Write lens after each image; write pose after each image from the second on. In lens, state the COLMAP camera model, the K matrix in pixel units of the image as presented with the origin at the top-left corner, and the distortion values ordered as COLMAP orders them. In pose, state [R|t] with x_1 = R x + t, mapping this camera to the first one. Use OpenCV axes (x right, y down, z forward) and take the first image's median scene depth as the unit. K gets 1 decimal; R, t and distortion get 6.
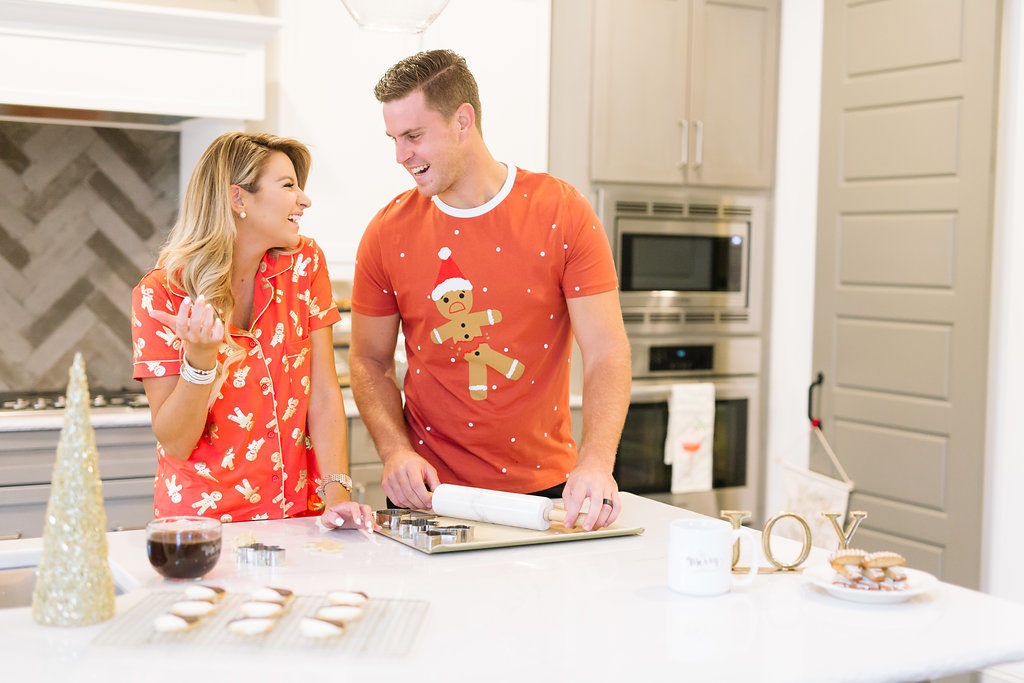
lens RADIAL K [[1464.1, 0, 512.0], [0, 1464.1, 341.5], [0, 0, 1]] dist [0.003239, 0.002135]
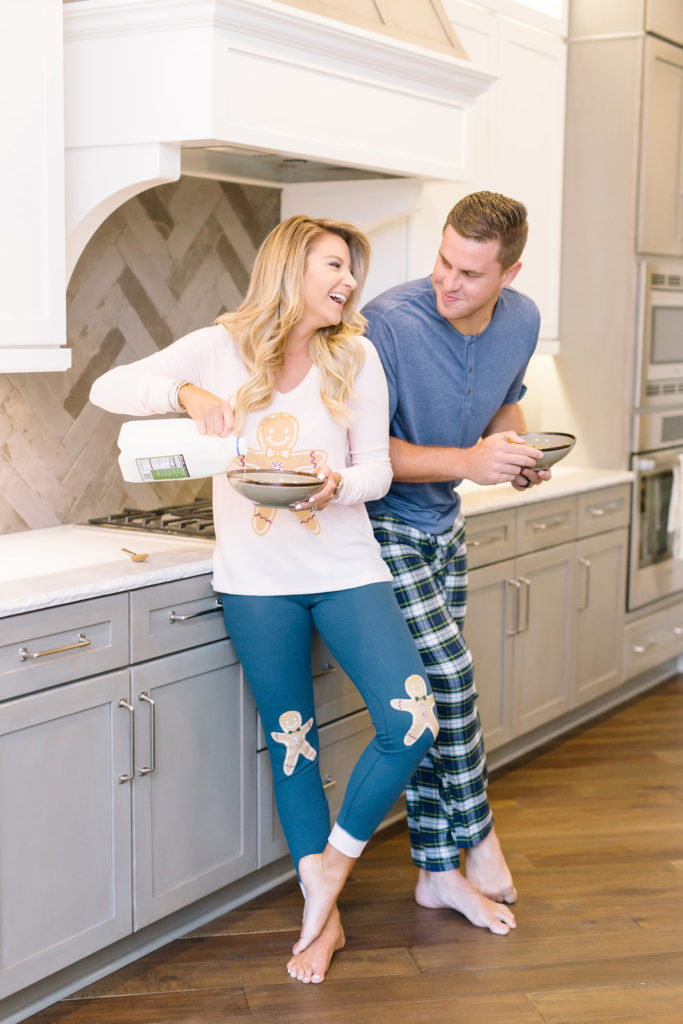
lens RADIAL K [[1464.1, 0, 341.5], [0, 1464.1, 512.0], [0, 0, 1]] dist [0.003239, 0.002135]
pose [[0.890774, -0.065373, 0.449721, -0.628346], [0.024160, 0.995012, 0.096785, -0.038983], [-0.453805, -0.075348, 0.887910, 0.215344]]
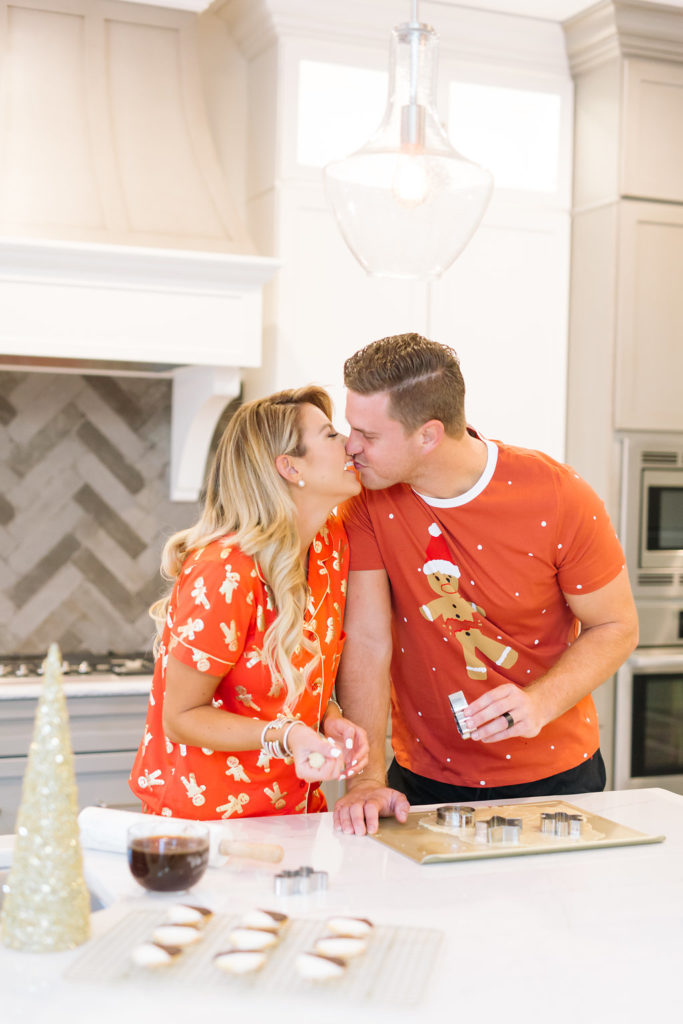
lens RADIAL K [[1464.1, 0, 341.5], [0, 1464.1, 512.0], [0, 0, 1]] dist [0.003239, 0.002135]
pose [[0.993840, 0.005388, -0.110693, -0.014902], [-0.008683, 0.999533, -0.029306, -0.032415], [0.110483, 0.030086, 0.993423, 0.084349]]
